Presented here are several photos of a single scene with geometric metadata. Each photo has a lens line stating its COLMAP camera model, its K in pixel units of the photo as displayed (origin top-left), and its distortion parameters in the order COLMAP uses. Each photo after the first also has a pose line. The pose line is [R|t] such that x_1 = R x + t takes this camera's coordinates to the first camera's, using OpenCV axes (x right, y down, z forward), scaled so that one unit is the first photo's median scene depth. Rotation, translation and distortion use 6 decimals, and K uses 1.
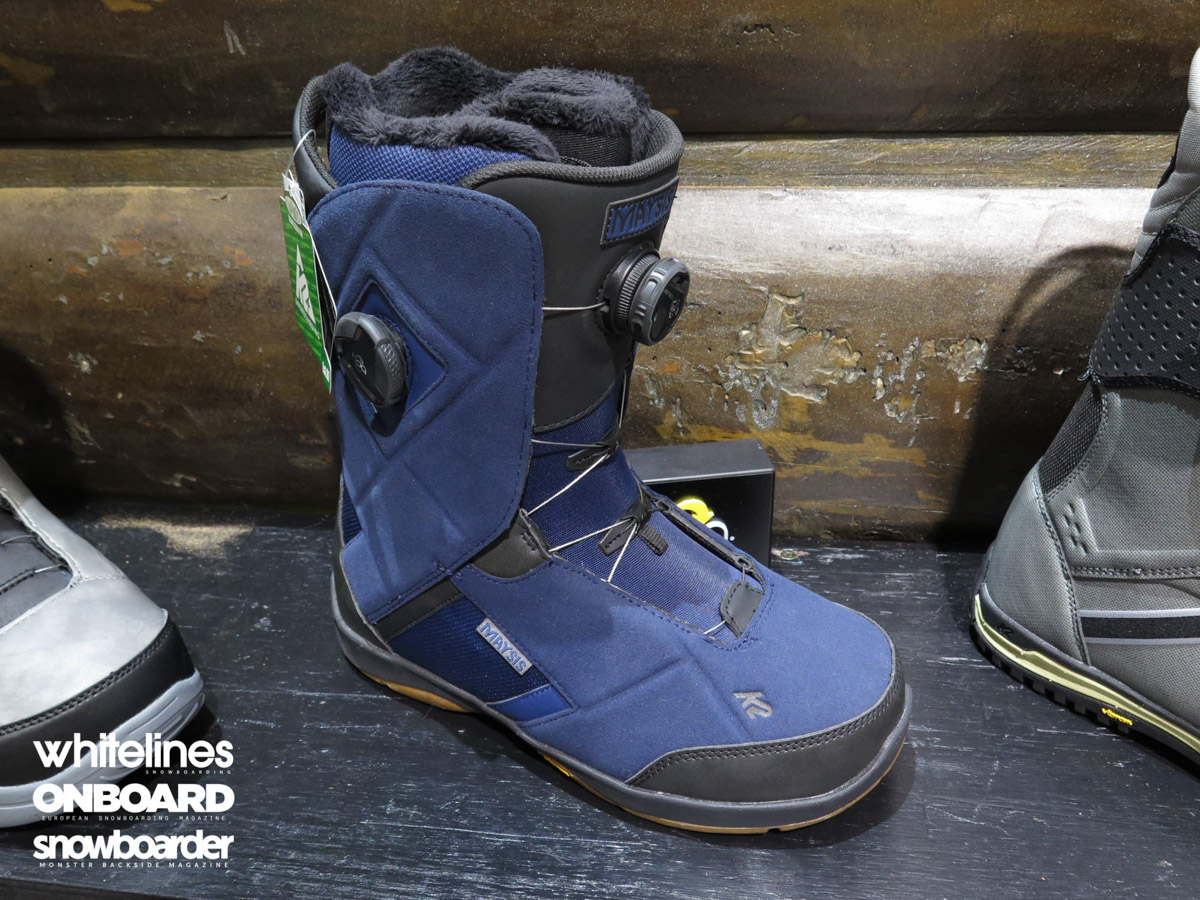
lens RADIAL K [[996.4, 0, 600.0], [0, 996.4, 450.0], [0, 0, 1]] dist [-0.013337, -0.003231]
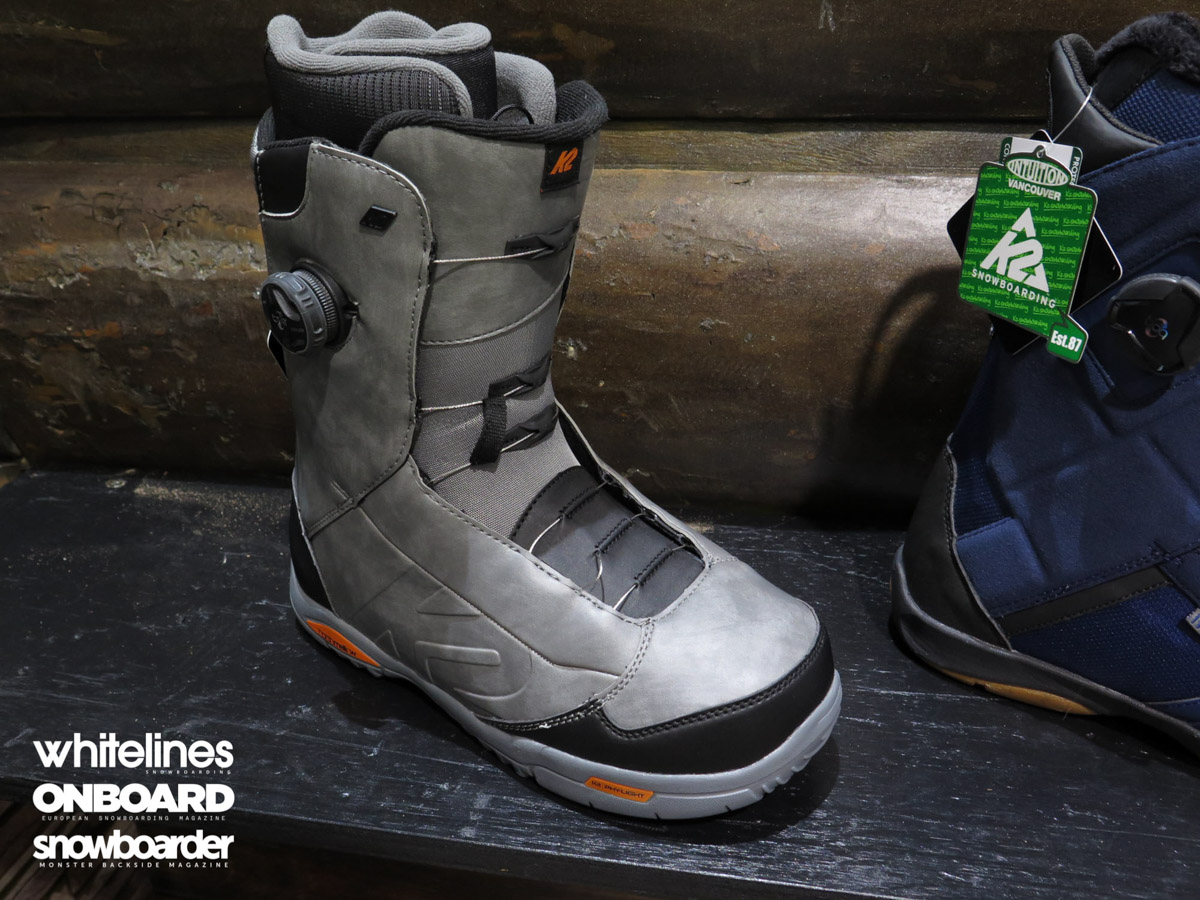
lens RADIAL K [[996.4, 0, 600.0], [0, 996.4, 450.0], [0, 0, 1]] dist [-0.013337, -0.003231]
pose [[0.999383, 0.026975, -0.022515, -0.491102], [-0.027927, 0.998682, -0.043065, 0.055279], [0.021324, 0.043667, 0.998819, 0.031805]]
